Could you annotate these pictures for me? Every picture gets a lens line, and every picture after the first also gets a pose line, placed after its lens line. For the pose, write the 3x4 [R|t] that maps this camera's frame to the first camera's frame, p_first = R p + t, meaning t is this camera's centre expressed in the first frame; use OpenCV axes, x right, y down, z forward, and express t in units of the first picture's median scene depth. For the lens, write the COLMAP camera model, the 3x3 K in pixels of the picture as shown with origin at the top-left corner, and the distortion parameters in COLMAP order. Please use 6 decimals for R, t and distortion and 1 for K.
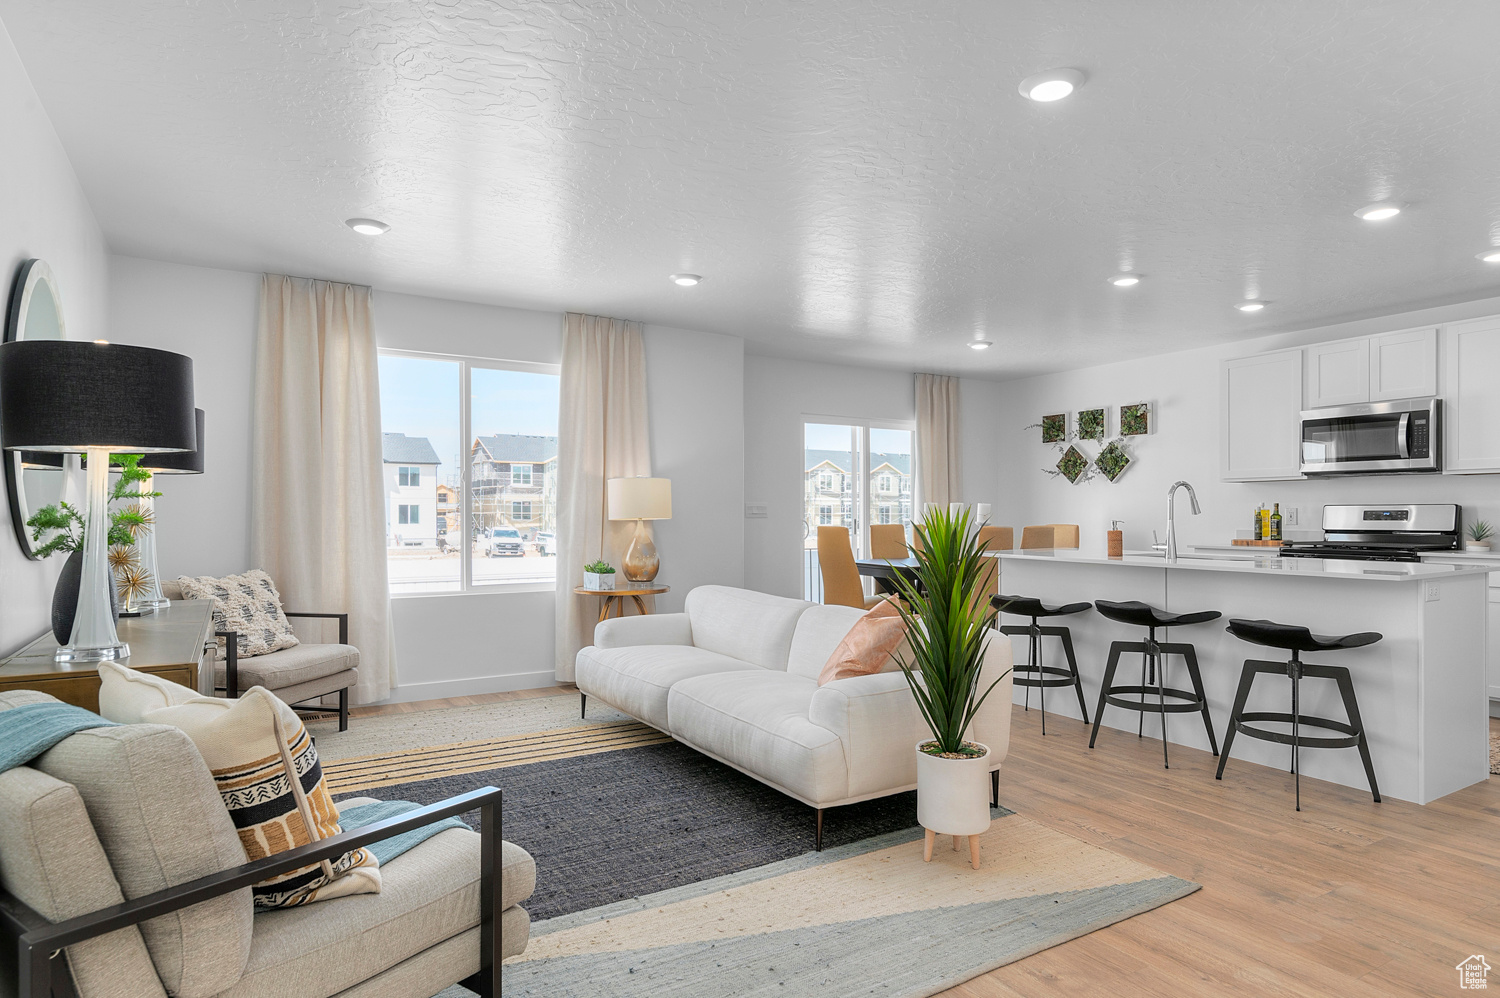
lens RADIAL K [[865.2, 0, 755.0], [0, 865.2, 513.2], [0, 0, 1]] dist [0.020665, -0.003786]
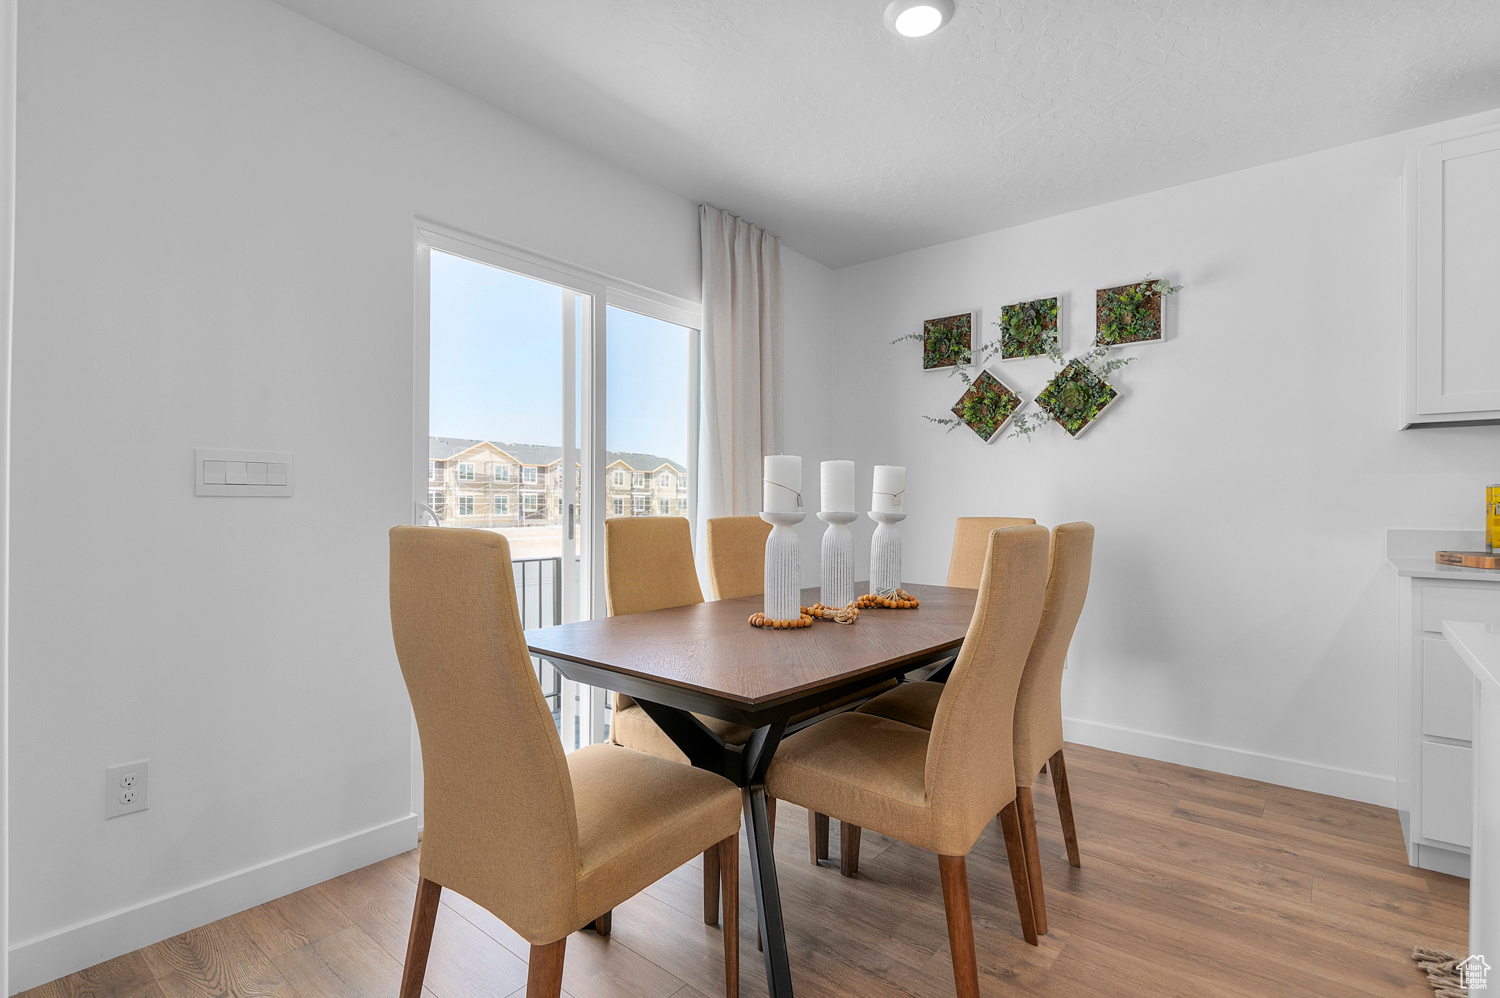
lens RADIAL K [[710.3, 0, 762.4], [0, 710.3, 505.7], [0, 0, 1]] dist [0.000324, -0.000842]
pose [[0.939357, 0.005461, 0.342898, 0.091755], [-0.005599, 0.999984, -0.000587, 0.007485], [-0.342896, -0.001368, 0.939372, 0.690193]]
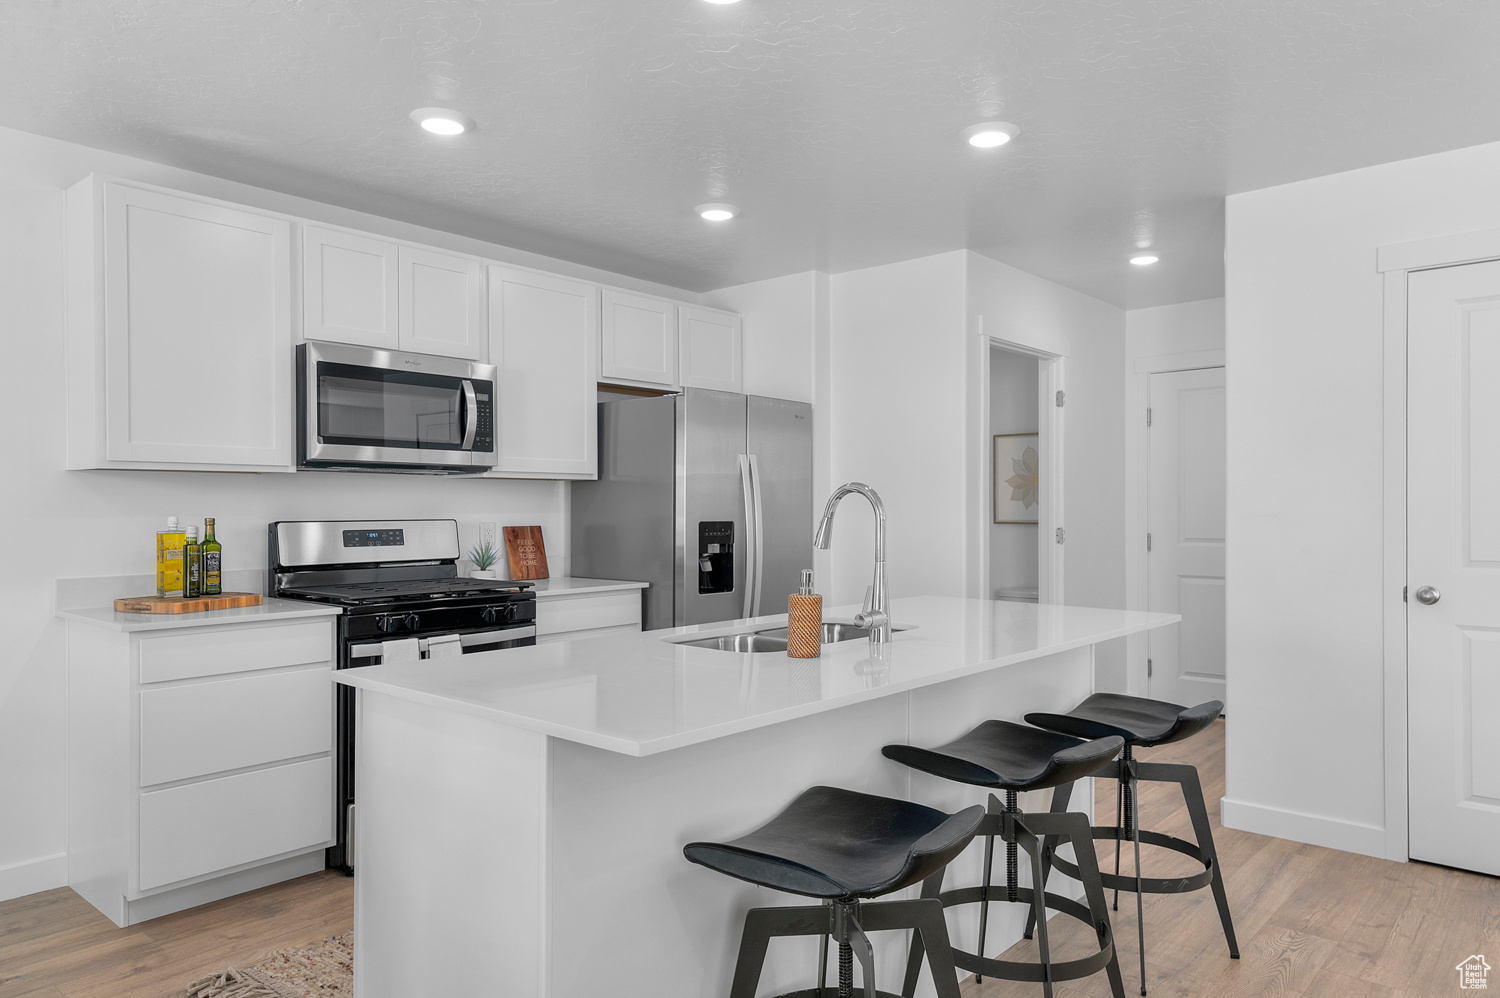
lens RADIAL K [[994.7, 0, 748.6], [0, 994.7, 503.6], [0, 0, 1]] dist [0.020963, 0.001264]
pose [[-0.305673, 0.005769, 0.952119, -0.019744], [0.002101, 0.999983, -0.005385, -0.013503], [-0.952134, 0.000354, -0.305680, 0.757988]]
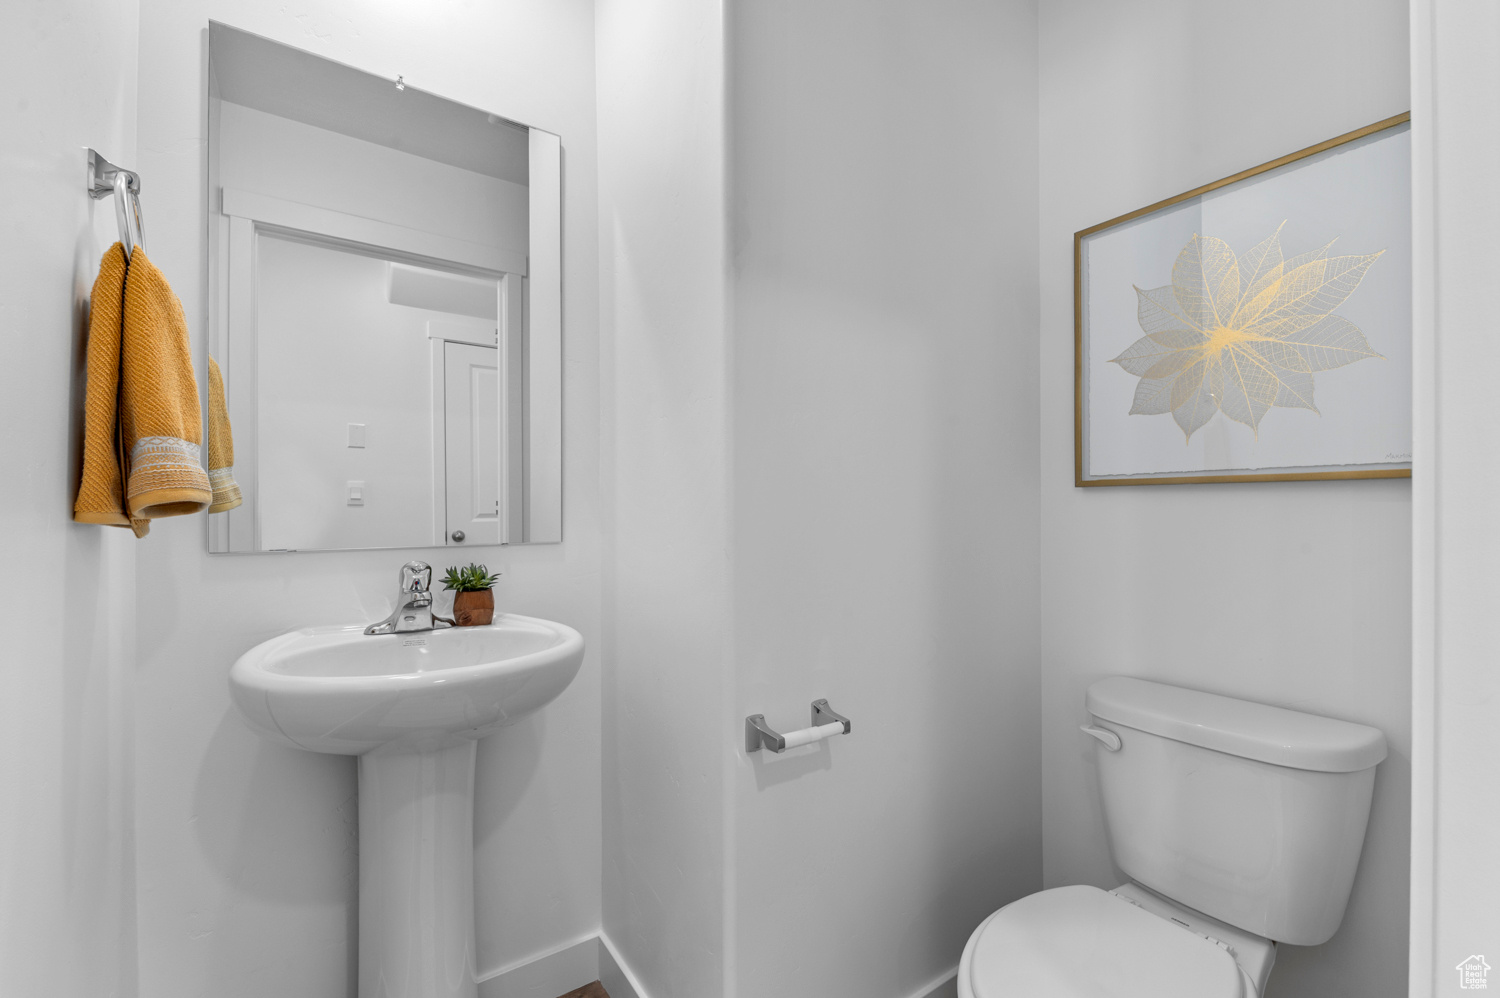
lens RADIAL K [[643.4, 0, 749.3], [0, 643.4, 494.9], [0, 0, 1]] dist [-0.000732, -0.000041]
pose [[-0.052481, 0.004617, 0.998611, 0.376822], [0.000460, 0.999989, -0.004599, -0.001075], [-0.998622, 0.000218, -0.052483, 0.508522]]
